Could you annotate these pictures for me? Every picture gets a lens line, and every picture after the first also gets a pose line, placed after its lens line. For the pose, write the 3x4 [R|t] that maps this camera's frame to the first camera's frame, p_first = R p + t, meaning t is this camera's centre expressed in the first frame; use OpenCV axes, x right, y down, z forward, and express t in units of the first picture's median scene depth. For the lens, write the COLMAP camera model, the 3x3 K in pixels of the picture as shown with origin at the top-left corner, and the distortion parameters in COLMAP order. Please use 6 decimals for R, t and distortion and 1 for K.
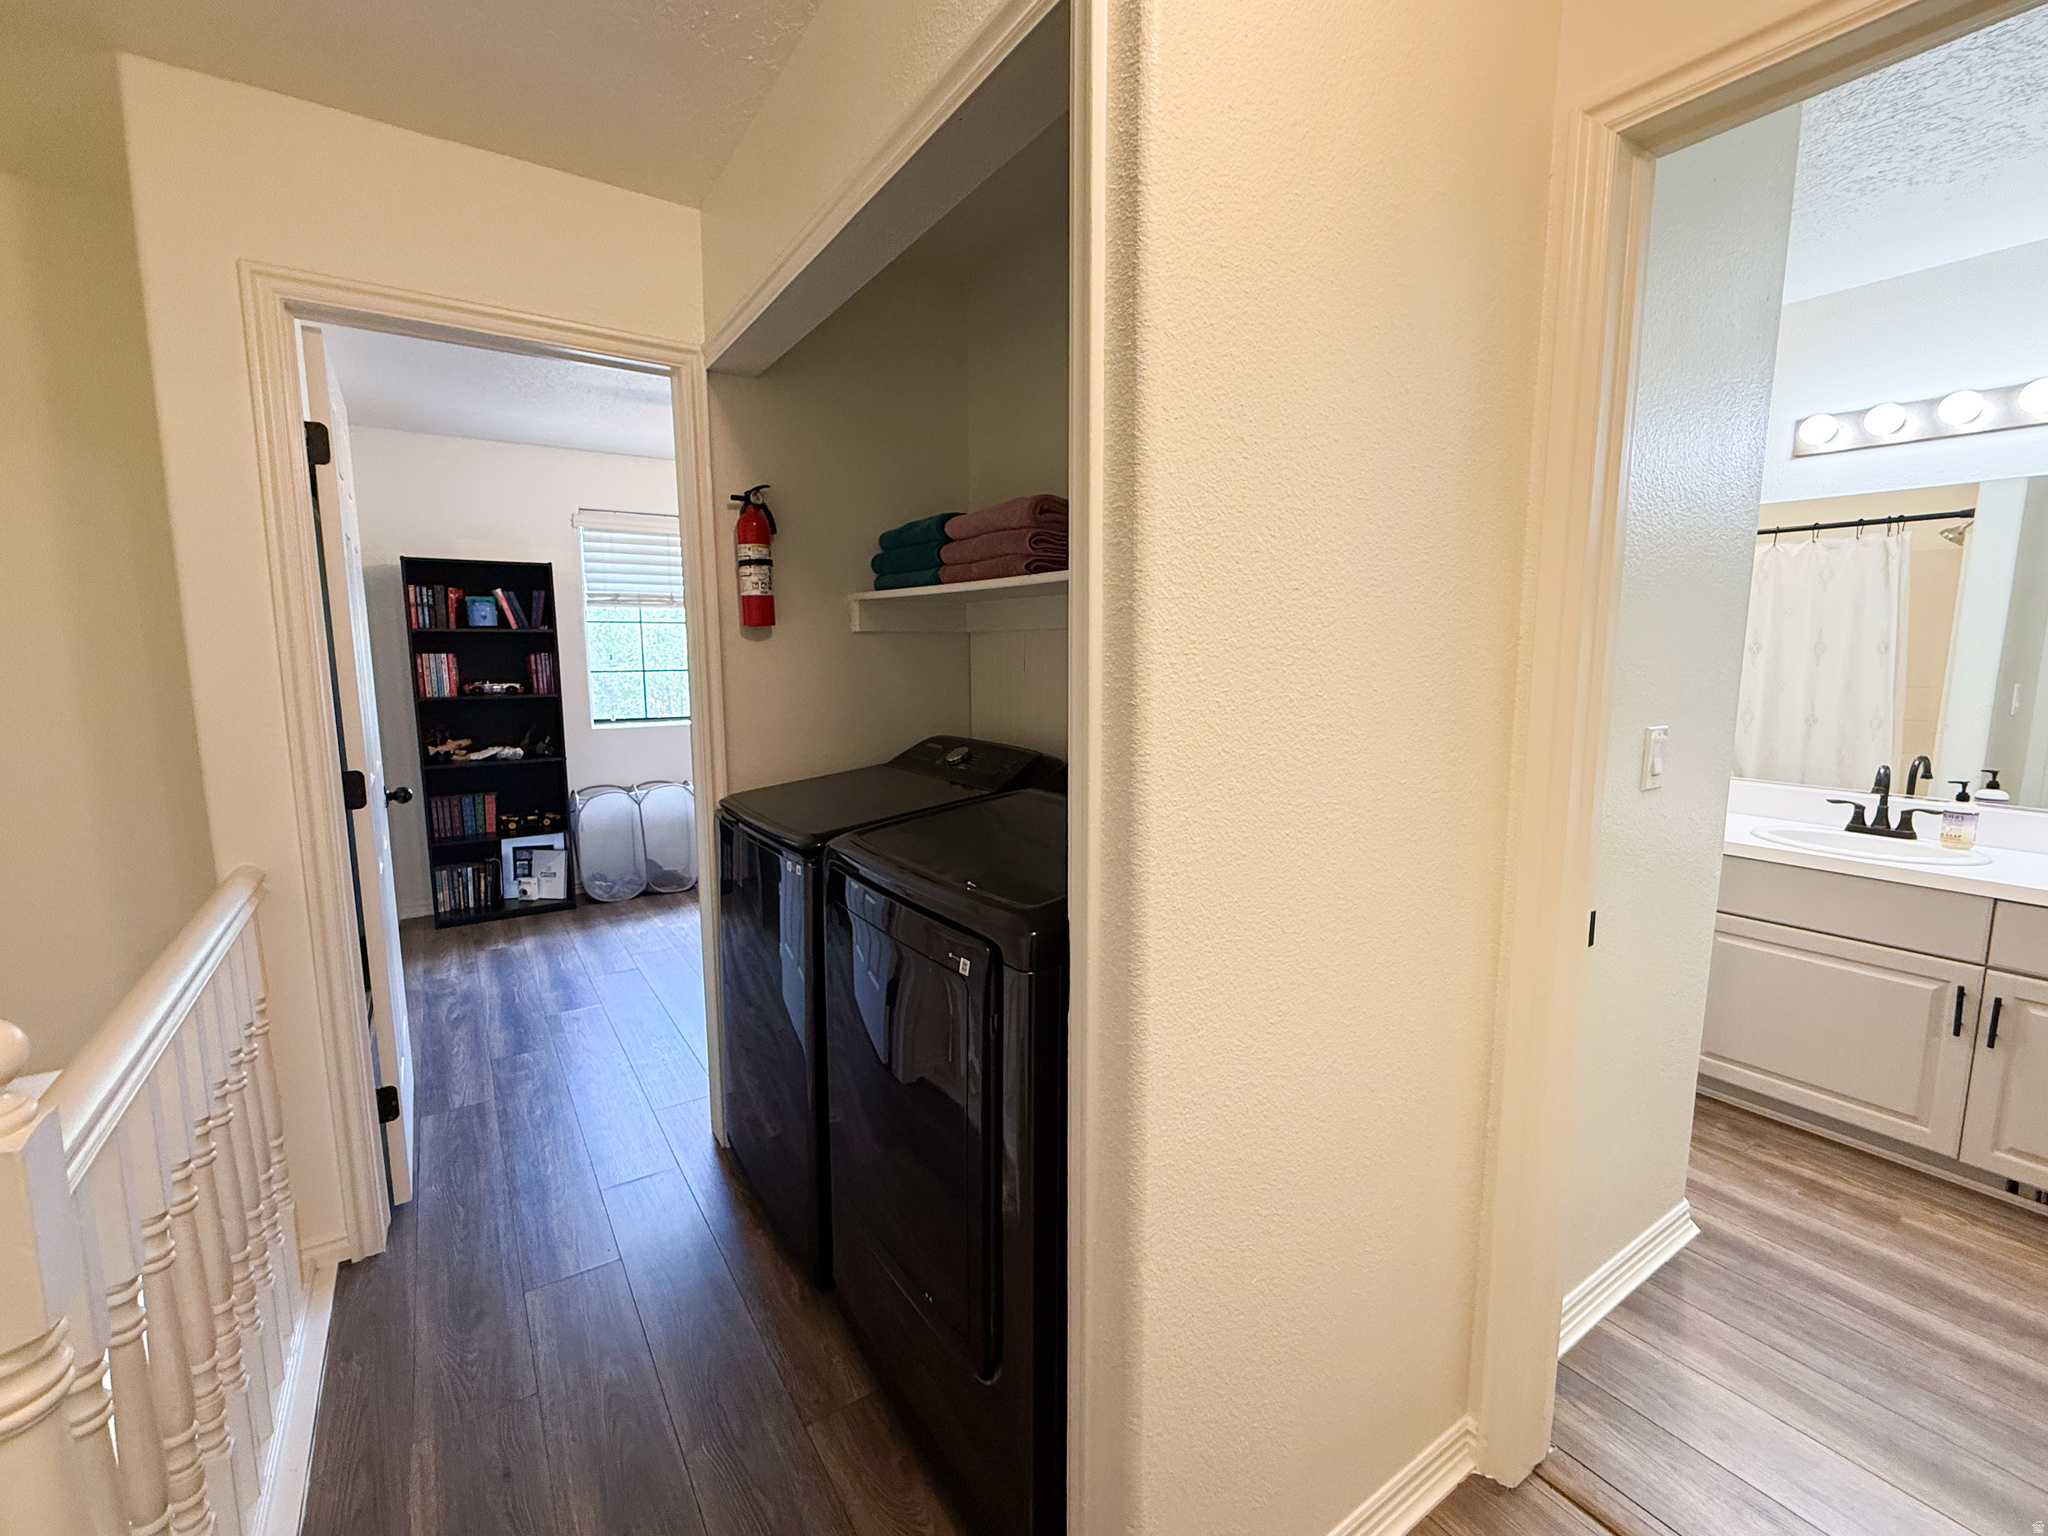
lens RADIAL K [[877.6, 0, 1031.3], [0, 877.6, 770.3], [0, 0, 1]] dist [-0.004715, -0.000357]
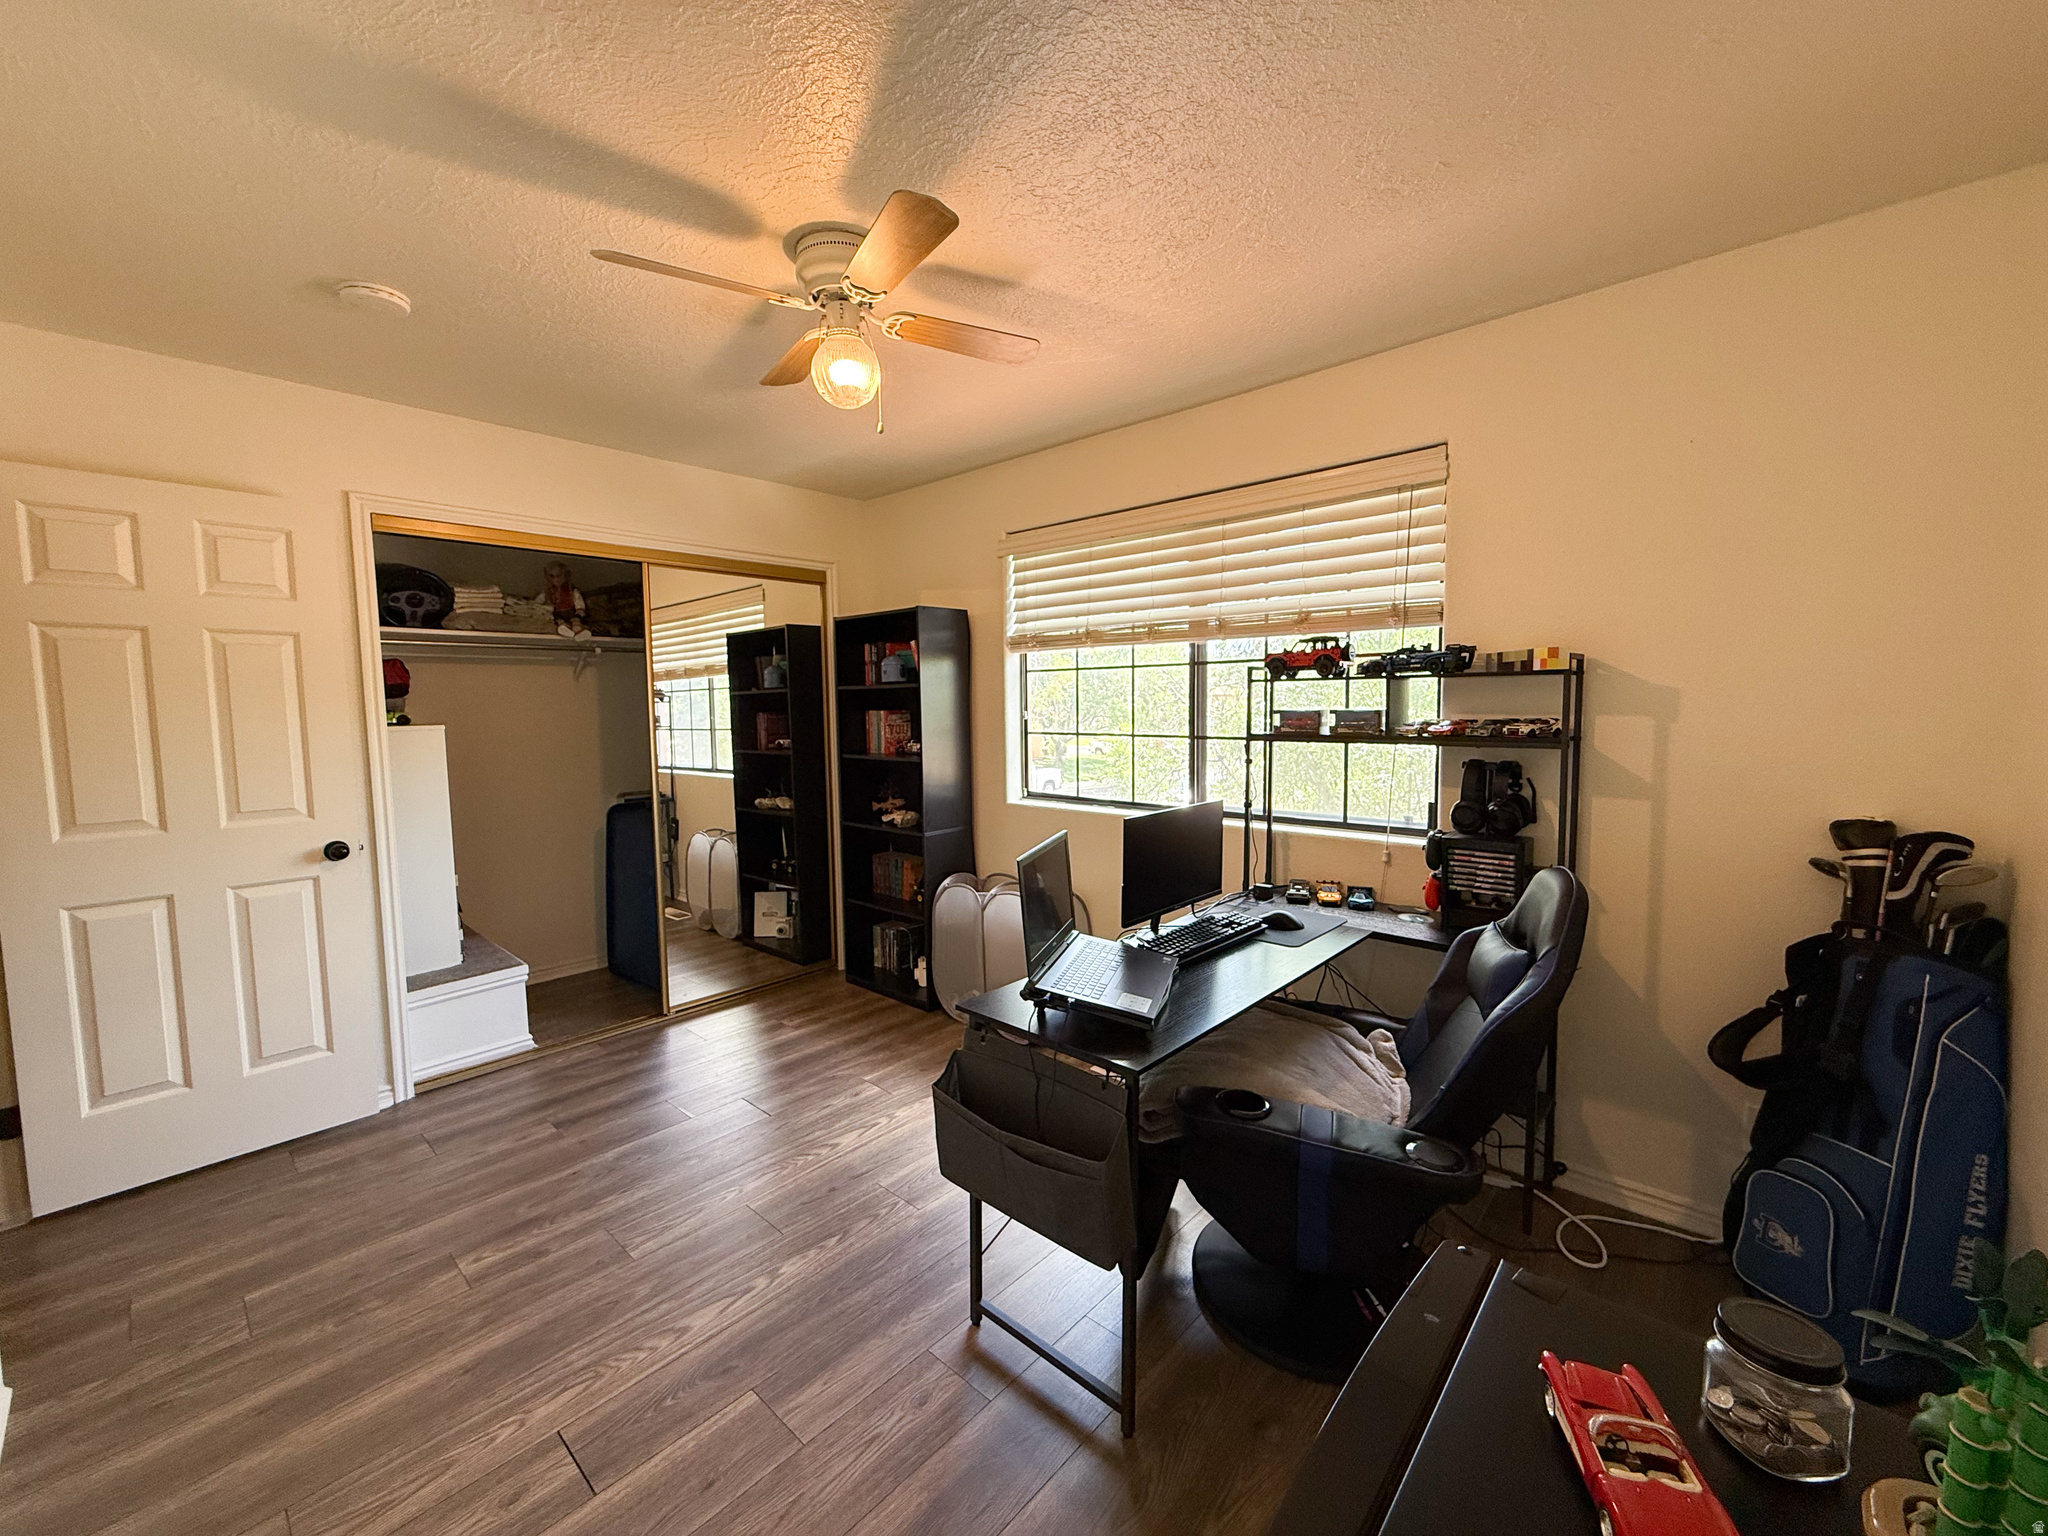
lens RADIAL K [[821.8, 0, 1011.6], [0, 821.8, 751.6], [0, 0, 1]] dist [0.001896, -0.000512]
pose [[0.220628, 0.060144, -0.973502, 0.251000], [-0.118093, 0.992401, 0.034548, -0.128630], [0.968183, 0.107342, 0.226054, 0.885067]]
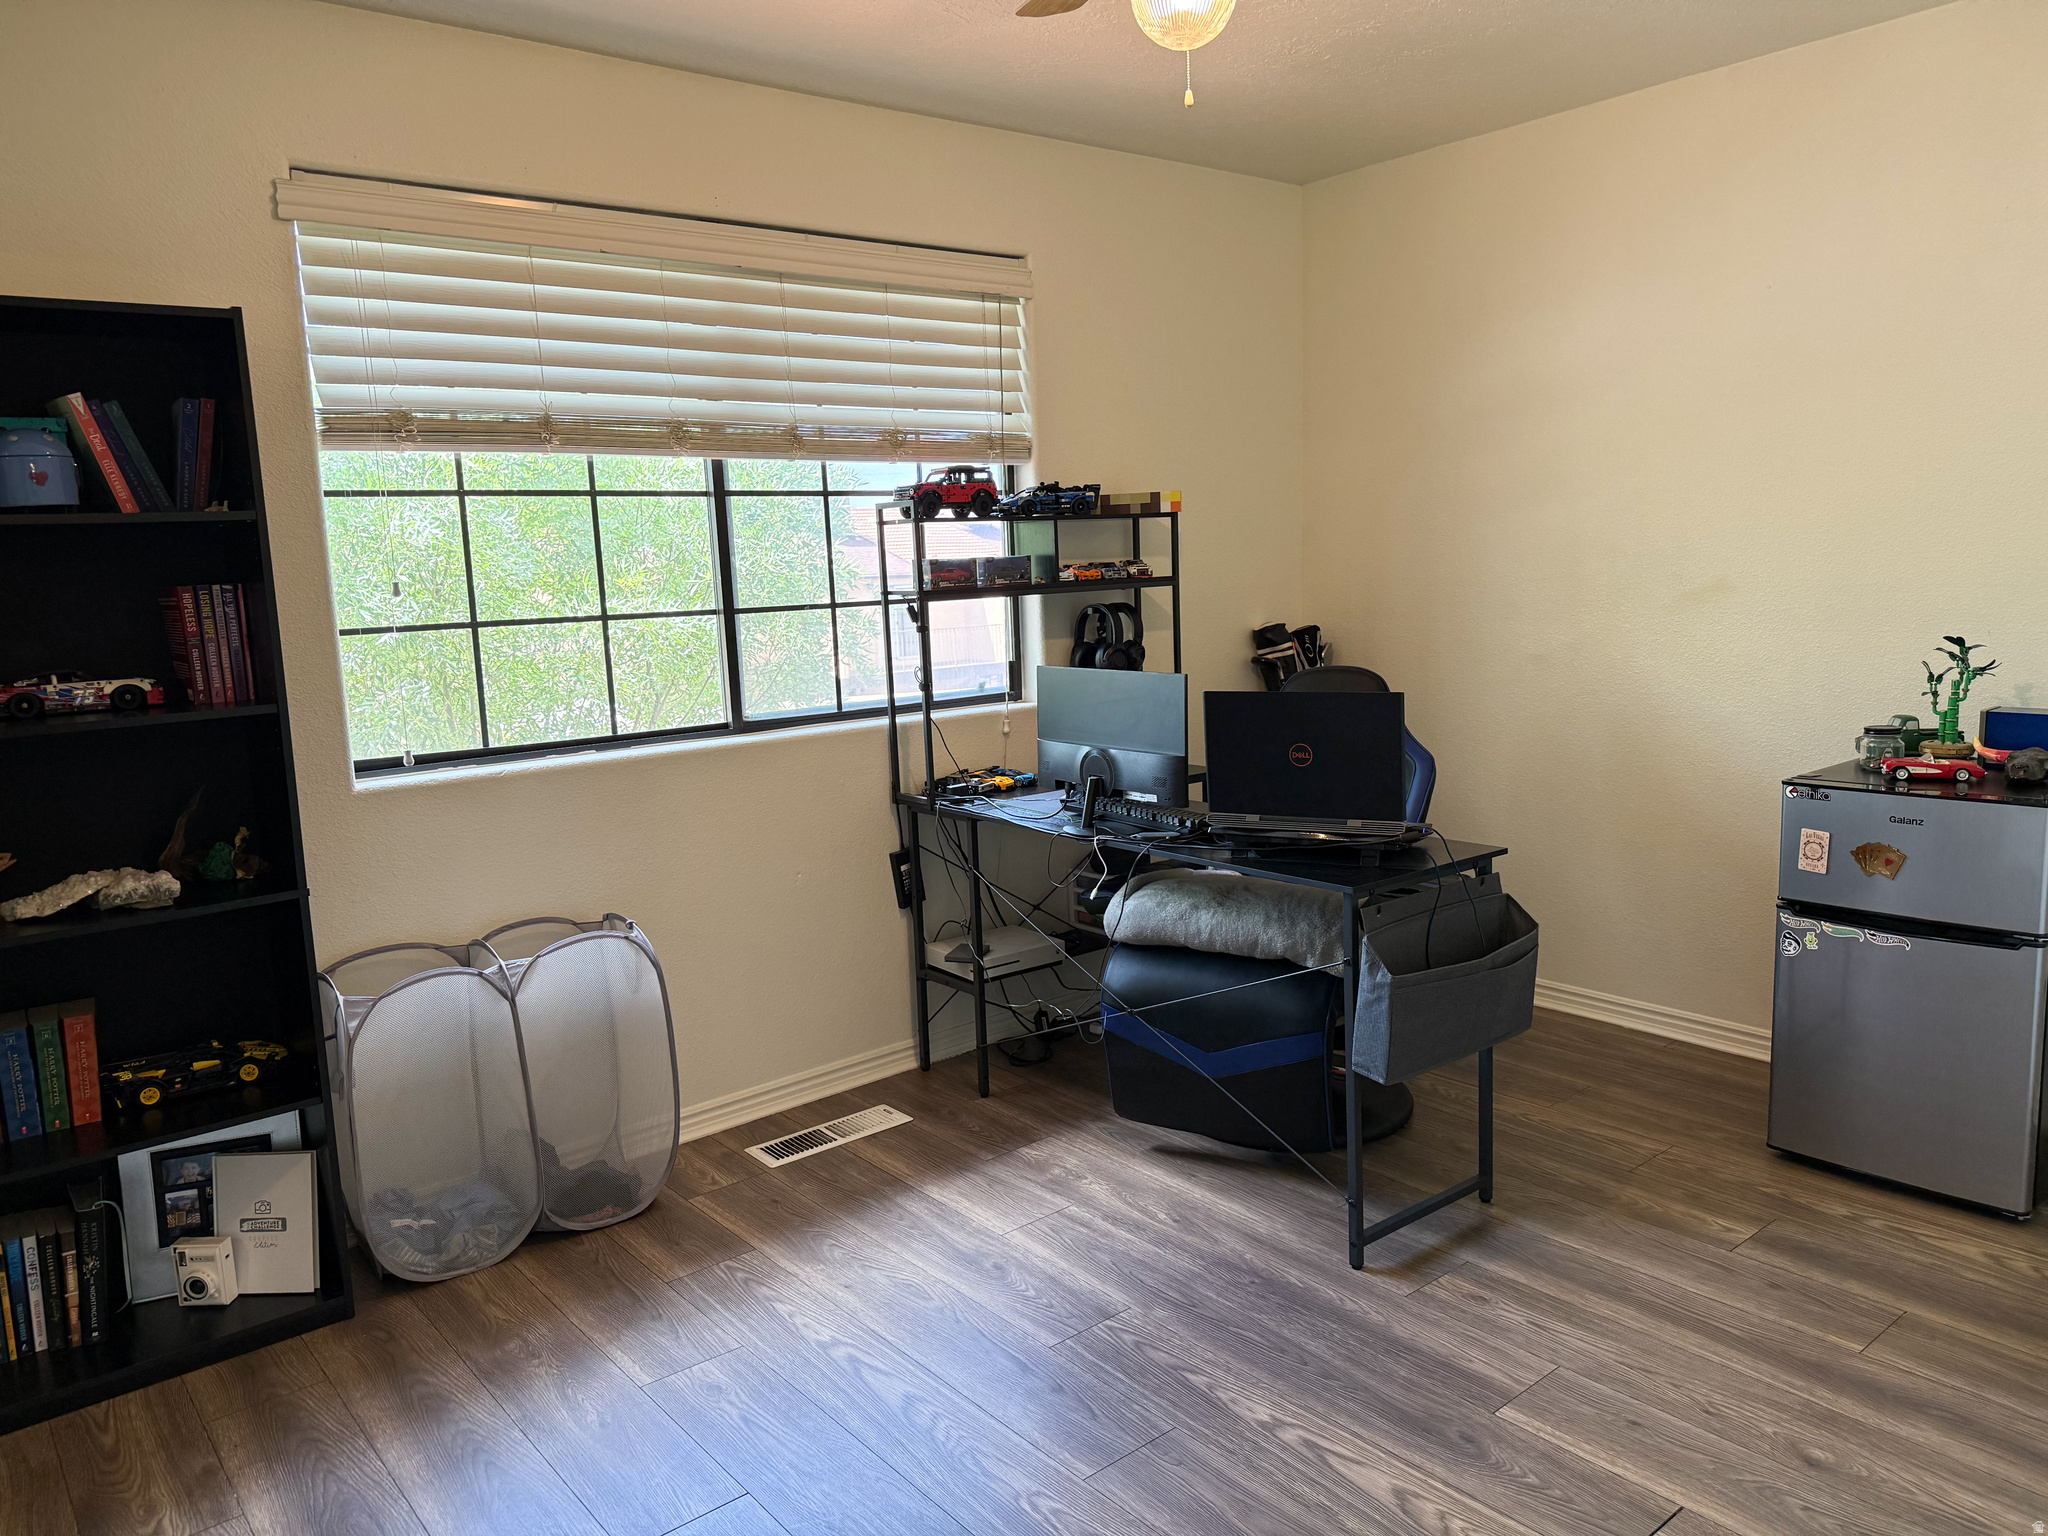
lens RADIAL K [[1443.1, 0, 1024.2], [0, 1443.1, 773.7], [0, 0, 1]] dist [0.059790, -0.070078]
pose [[0.995575, -0.047607, 0.081014, -0.296337], [0.046241, 0.998756, 0.018657, -0.056975], [-0.081801, -0.014829, 0.996538, 0.411508]]
